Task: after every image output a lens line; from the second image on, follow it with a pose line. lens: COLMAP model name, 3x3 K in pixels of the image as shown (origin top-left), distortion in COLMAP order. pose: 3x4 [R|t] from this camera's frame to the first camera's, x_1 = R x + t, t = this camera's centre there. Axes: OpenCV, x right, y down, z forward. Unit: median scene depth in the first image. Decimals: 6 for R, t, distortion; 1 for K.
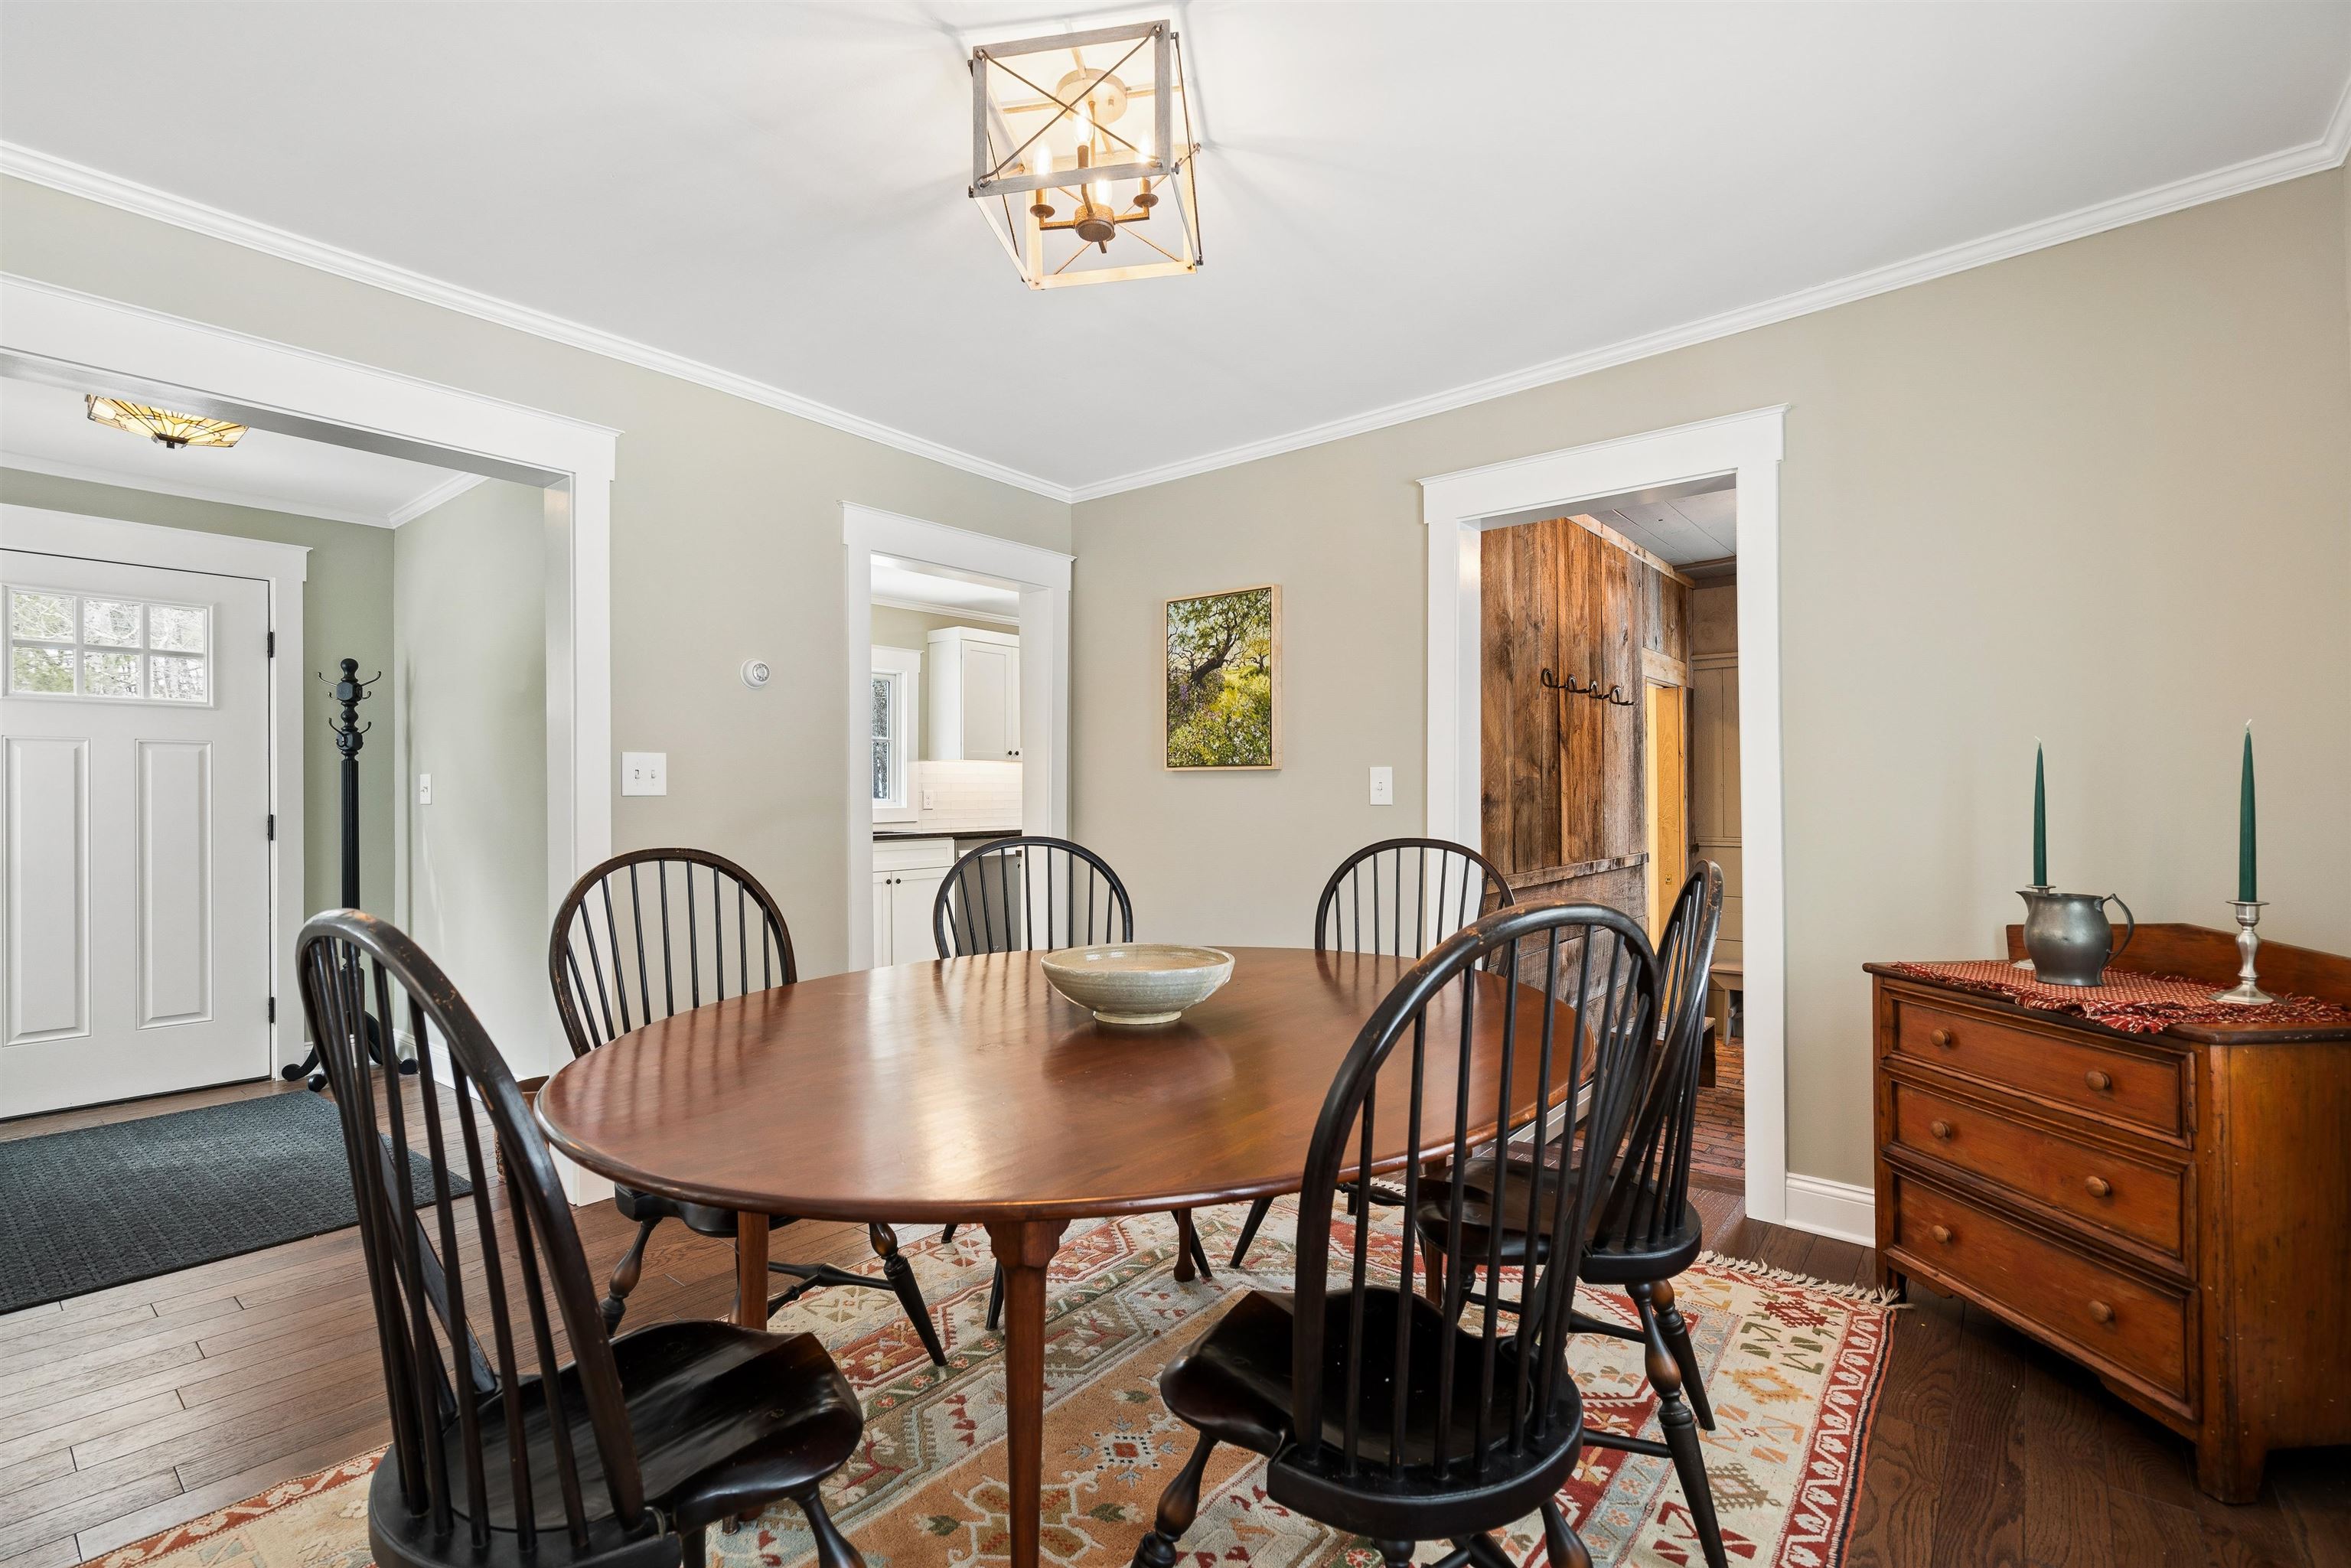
lens RADIAL K [[1068.5, 0, 1170.6], [0, 1068.5, 793.4], [0, 0, 1]] dist [-0.000543, 0.003623]
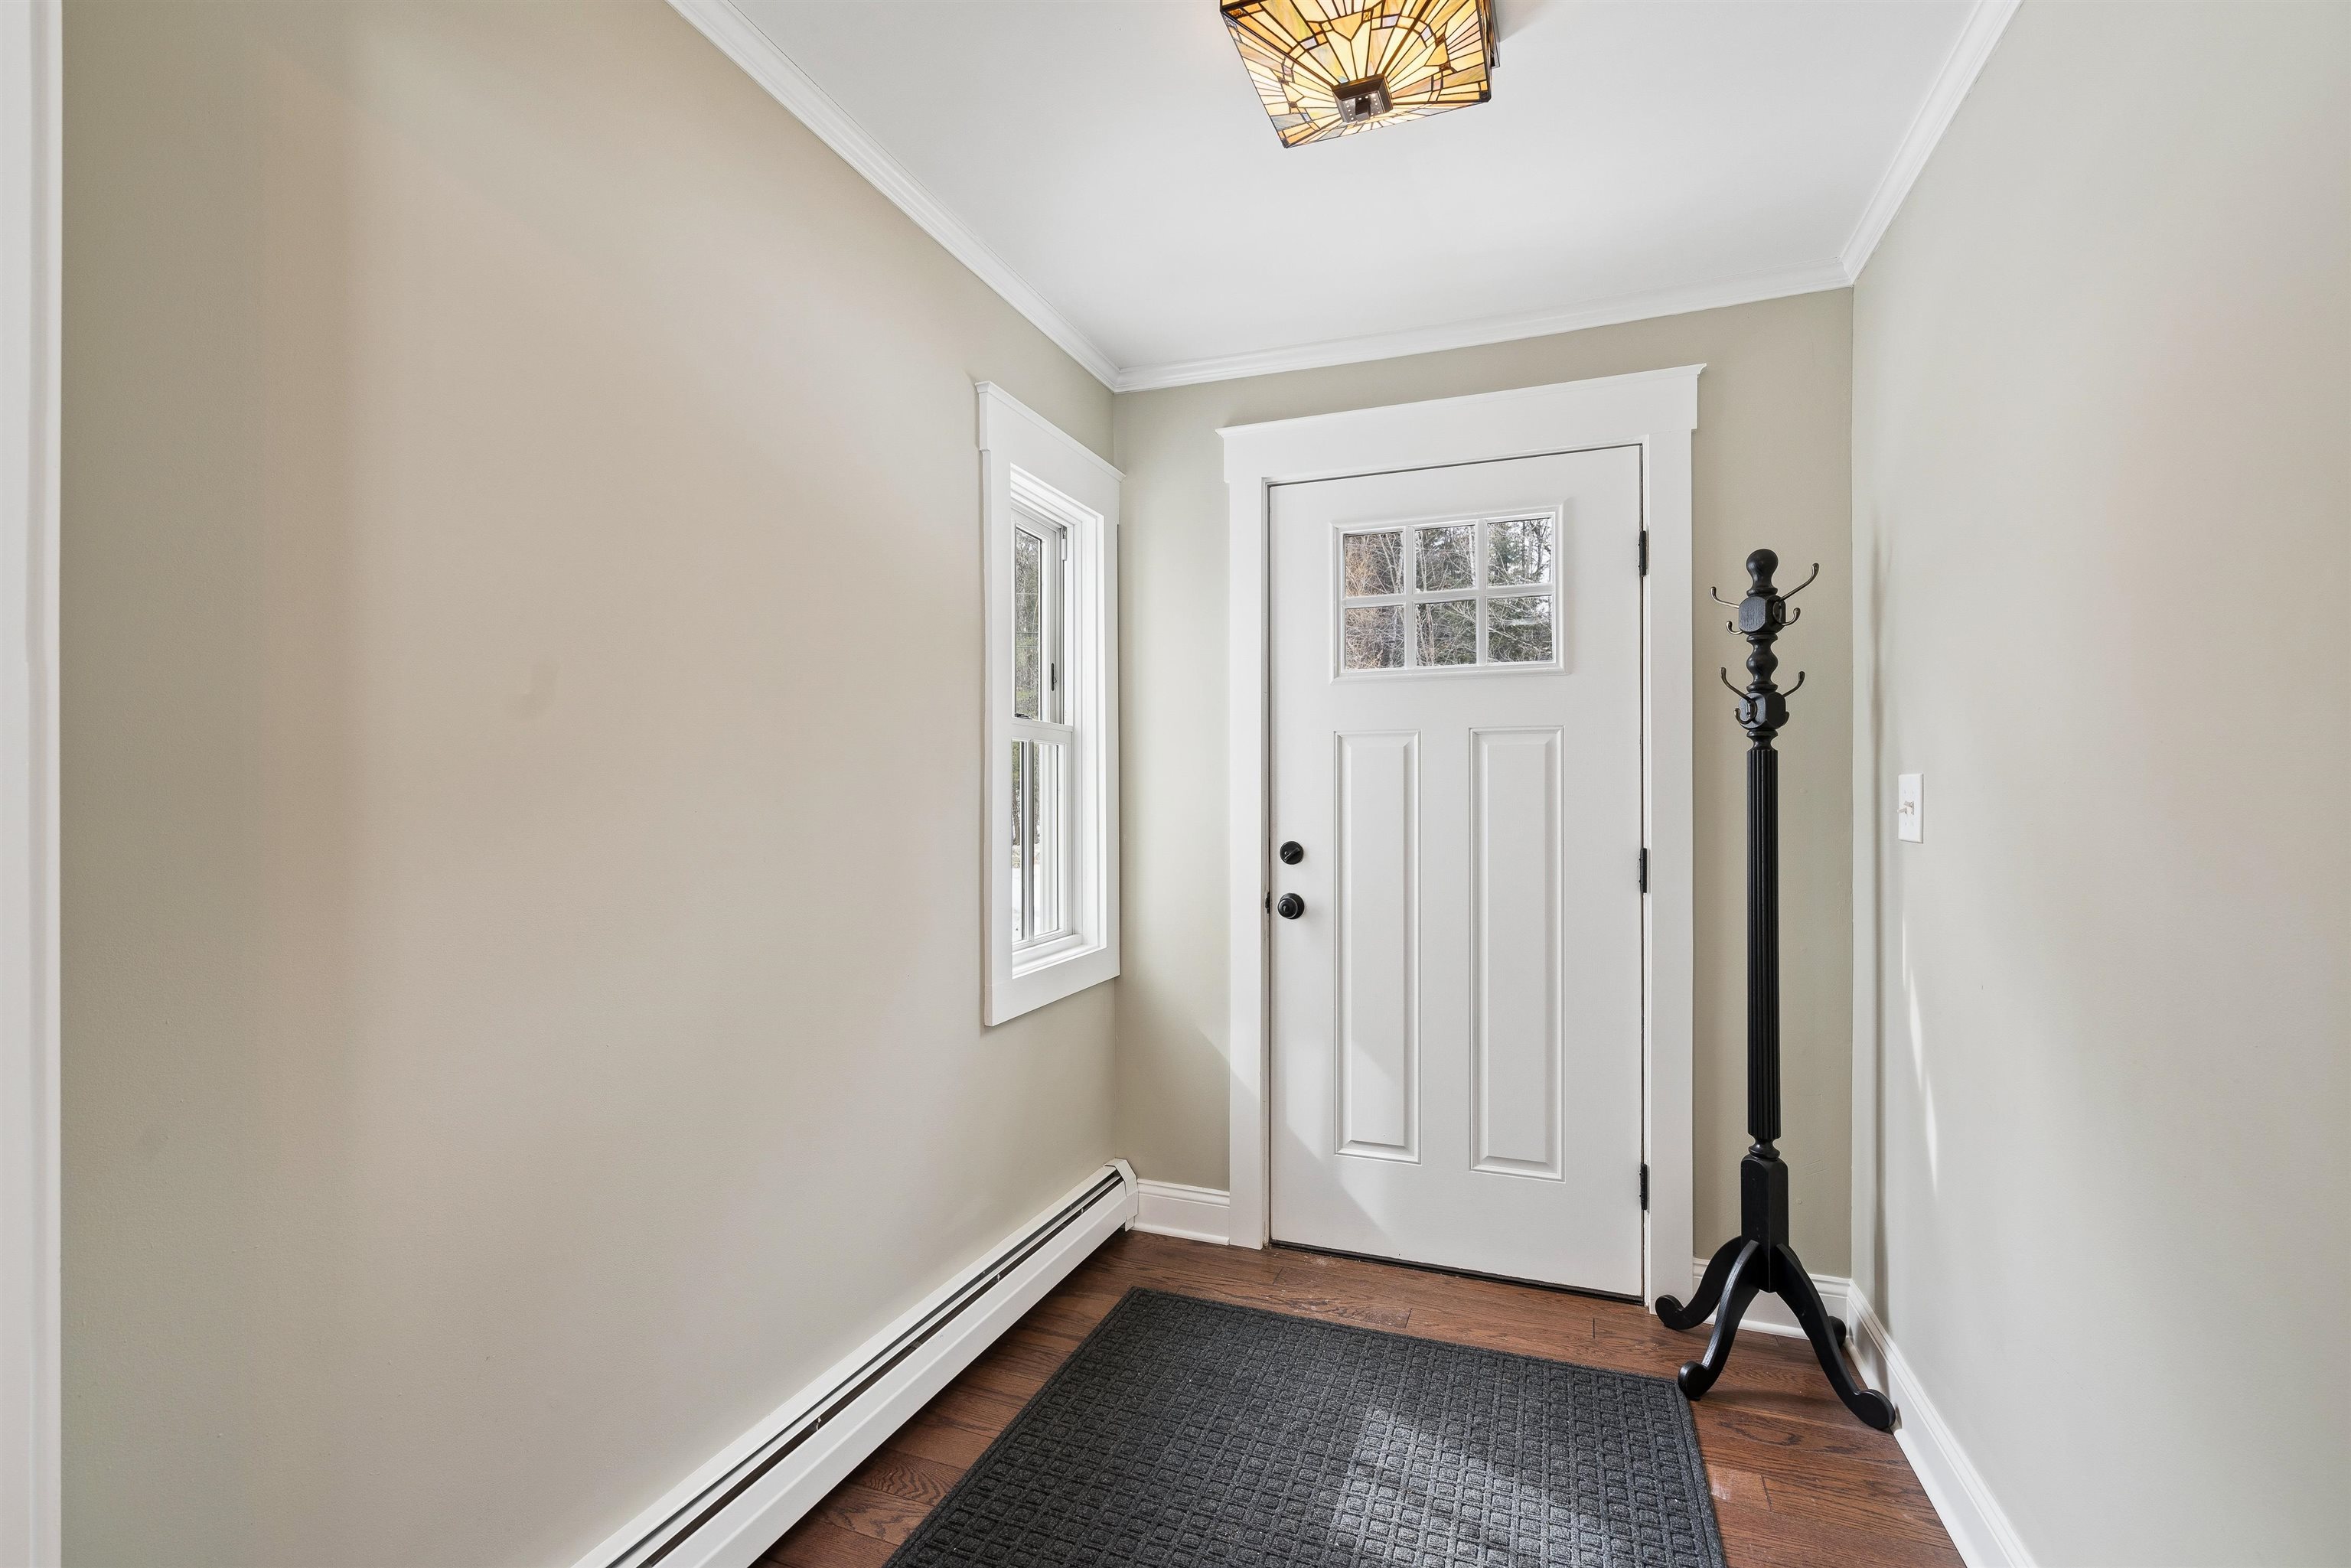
lens RADIAL K [[1036.4, 0, 1176.2], [0, 1036.4, 800.8], [0, 0, 1]] dist [0.000347, 0.000296]
pose [[0.311082, 0.010379, -0.950327, -0.384067], [0.003730, 0.999919, 0.012142, -0.013404], [0.950376, -0.007321, 0.311018, 0.580233]]
